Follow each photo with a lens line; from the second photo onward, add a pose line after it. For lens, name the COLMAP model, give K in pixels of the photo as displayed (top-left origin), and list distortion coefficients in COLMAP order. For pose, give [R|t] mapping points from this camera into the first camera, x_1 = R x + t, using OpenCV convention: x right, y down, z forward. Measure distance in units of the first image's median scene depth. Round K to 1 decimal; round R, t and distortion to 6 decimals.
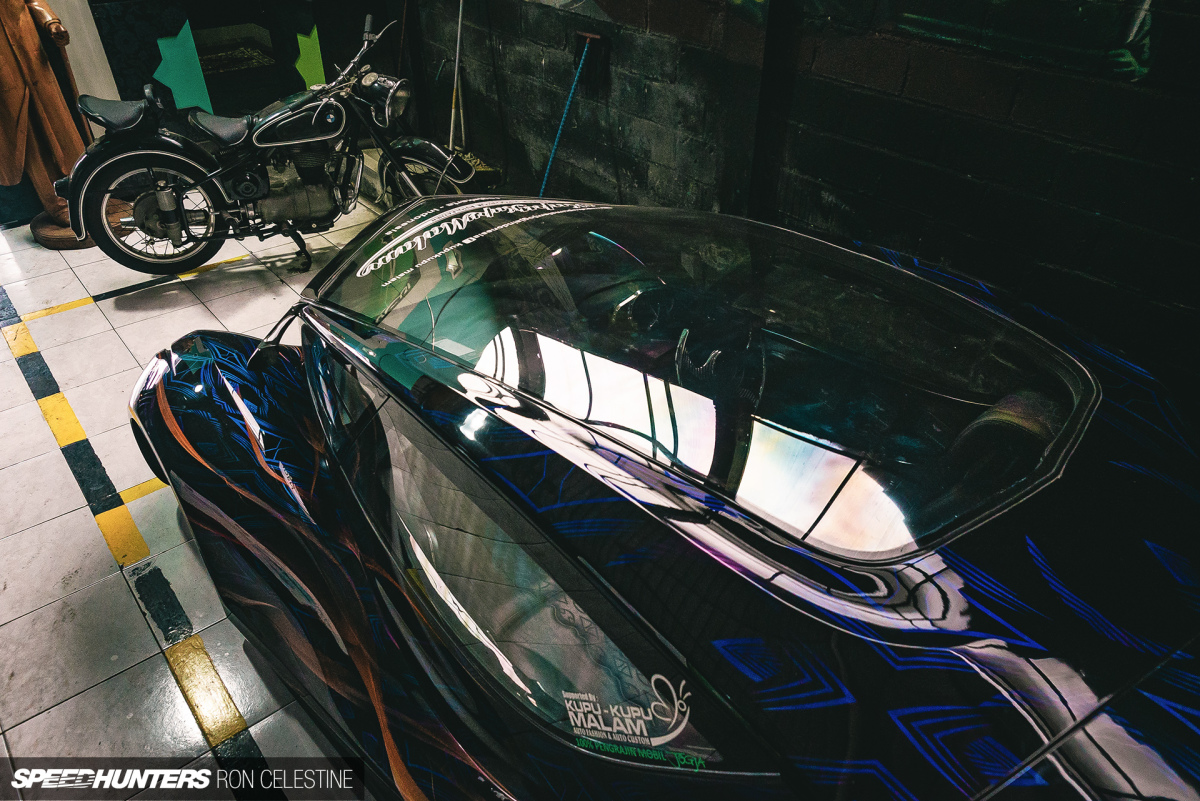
lens RADIAL K [[791.9, 0, 600.0], [0, 791.9, 400.5], [0, 0, 1]] dist [0.001769, 0.000890]
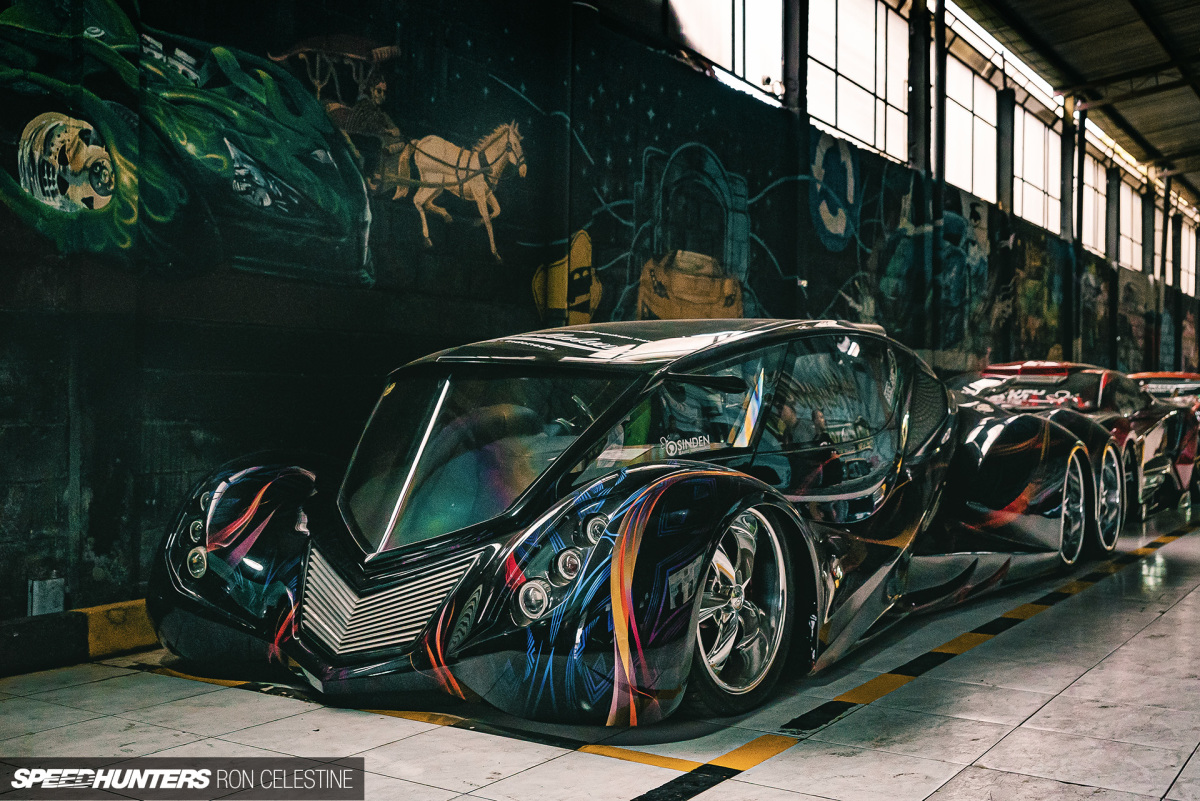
lens RADIAL K [[1223.3, 0, 600.0], [0, 1223.3, 400.5], [0, 0, 1]] dist [-0.016226, 0.011529]
pose [[-0.255130, 0.002205, 0.966904, -1.799129], [0.582863, 0.798232, 0.151975, -0.331300], [-0.771479, 0.602346, -0.204939, 1.291661]]
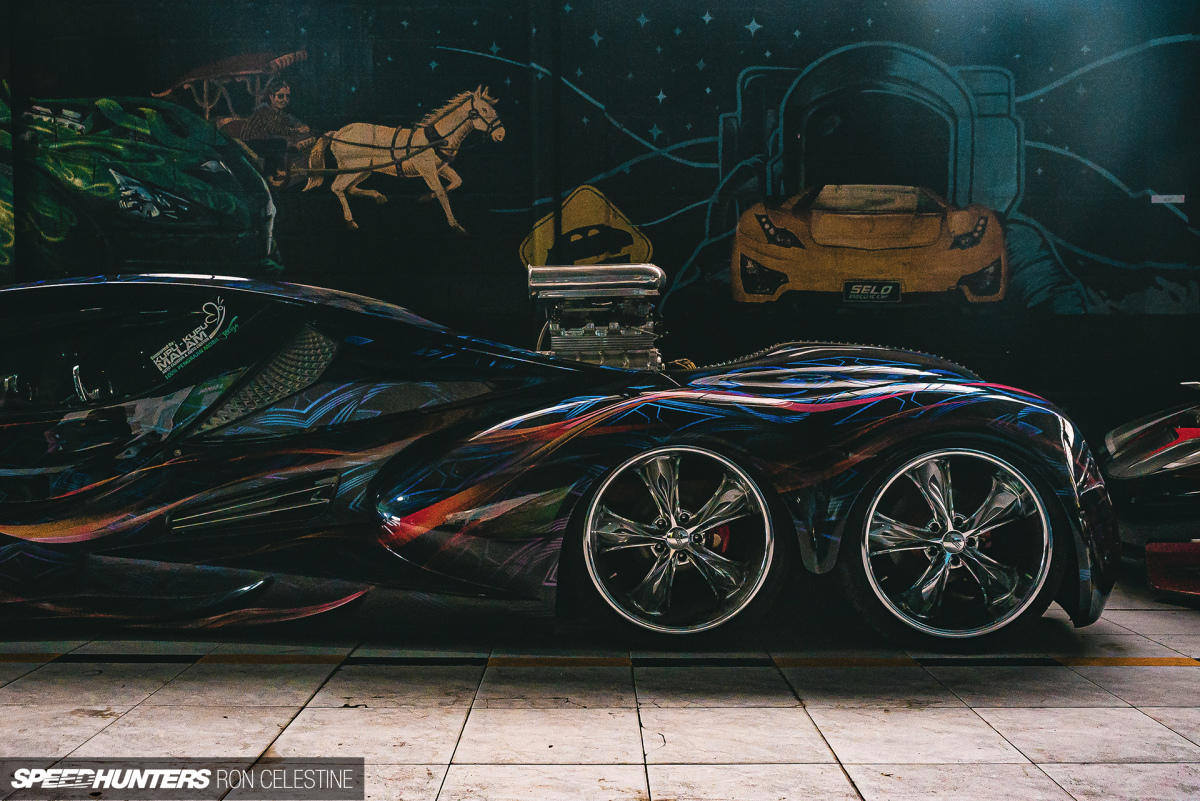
lens RADIAL K [[1223.3, 0, 600.0], [0, 1223.3, 400.5], [0, 0, 1]] dist [-0.016226, 0.011529]
pose [[0.655097, 0.000874, 0.755545, -0.911232], [0.453640, 0.799234, -0.394254, 1.219666], [-0.604202, 0.601019, 0.523179, -0.681827]]
